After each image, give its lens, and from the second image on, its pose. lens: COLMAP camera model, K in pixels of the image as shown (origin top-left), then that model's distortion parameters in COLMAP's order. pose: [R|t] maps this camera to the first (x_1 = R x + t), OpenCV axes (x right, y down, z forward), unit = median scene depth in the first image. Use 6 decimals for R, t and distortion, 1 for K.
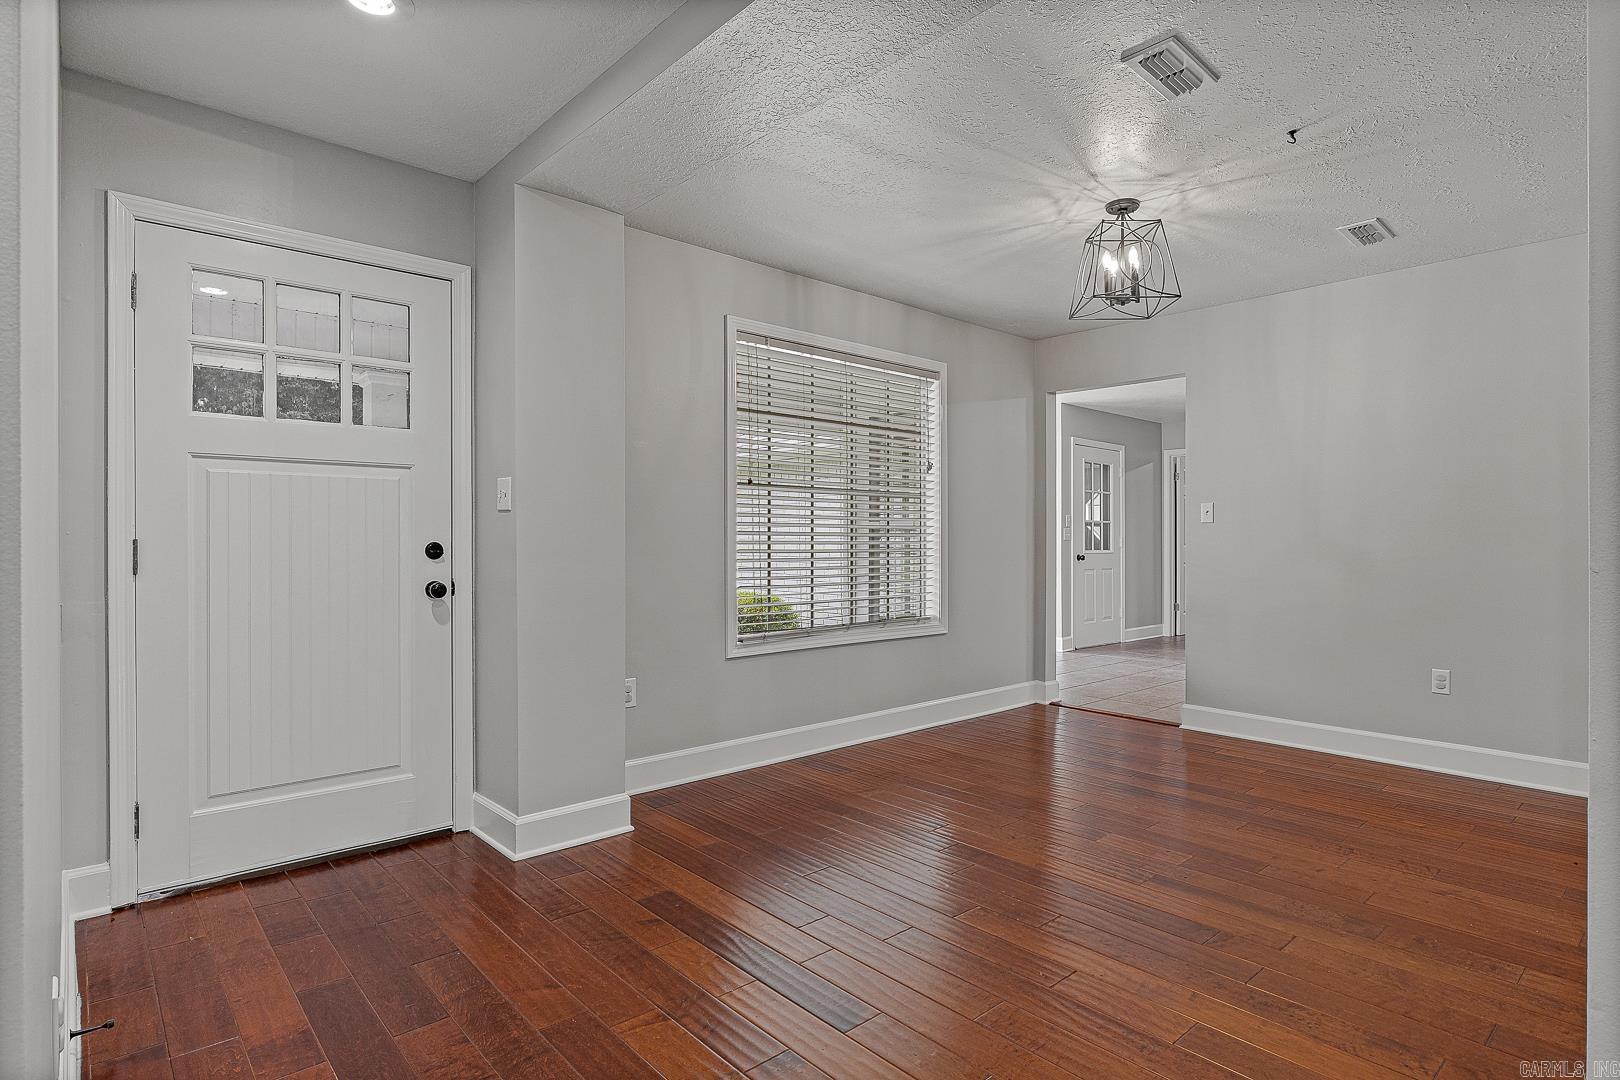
lens RADIAL K [[845.0, 0, 810.0], [0, 845.0, 540.0], [0, 0, 1]] dist [-0.001767, -0.000184]
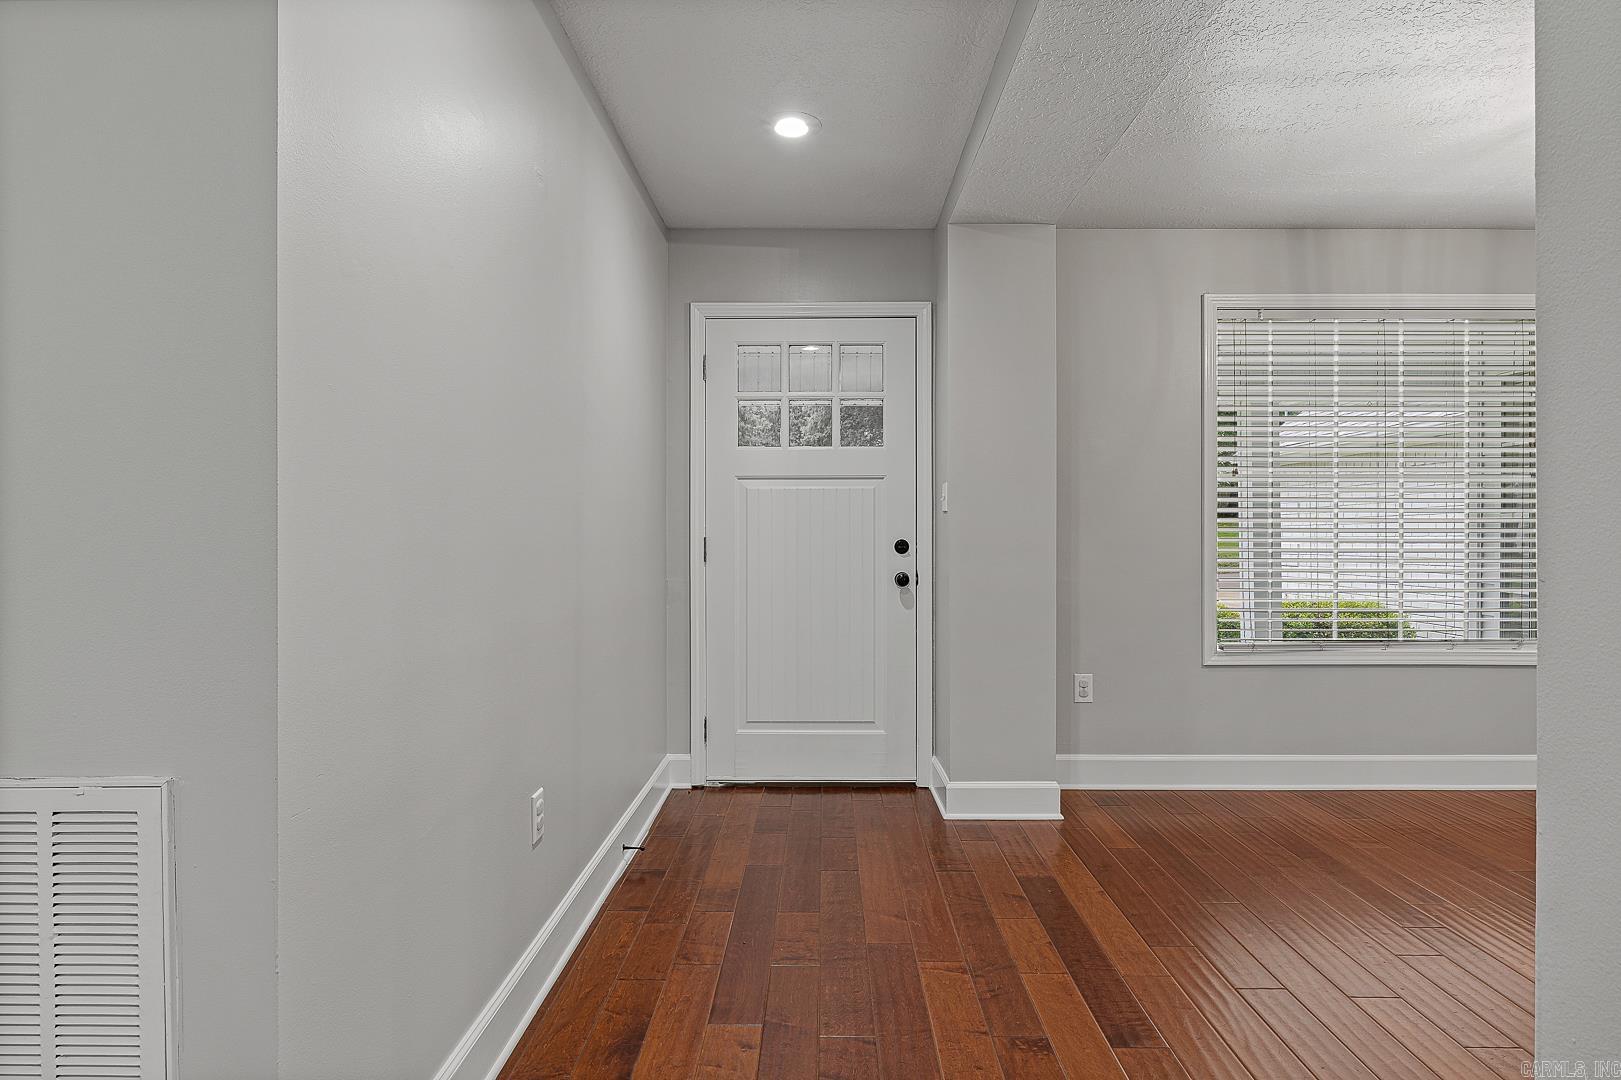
lens RADIAL K [[845.5, 0, 810.5], [0, 845.5, 540.0], [0, 0, 1]] dist [-0.001767, -0.000184]
pose [[0.739177, 0.000490, -0.673511, 0.260762], [0.000336, 0.999999, 0.001097, 0.001794], [0.673511, -0.001038, 0.739176, 0.031750]]
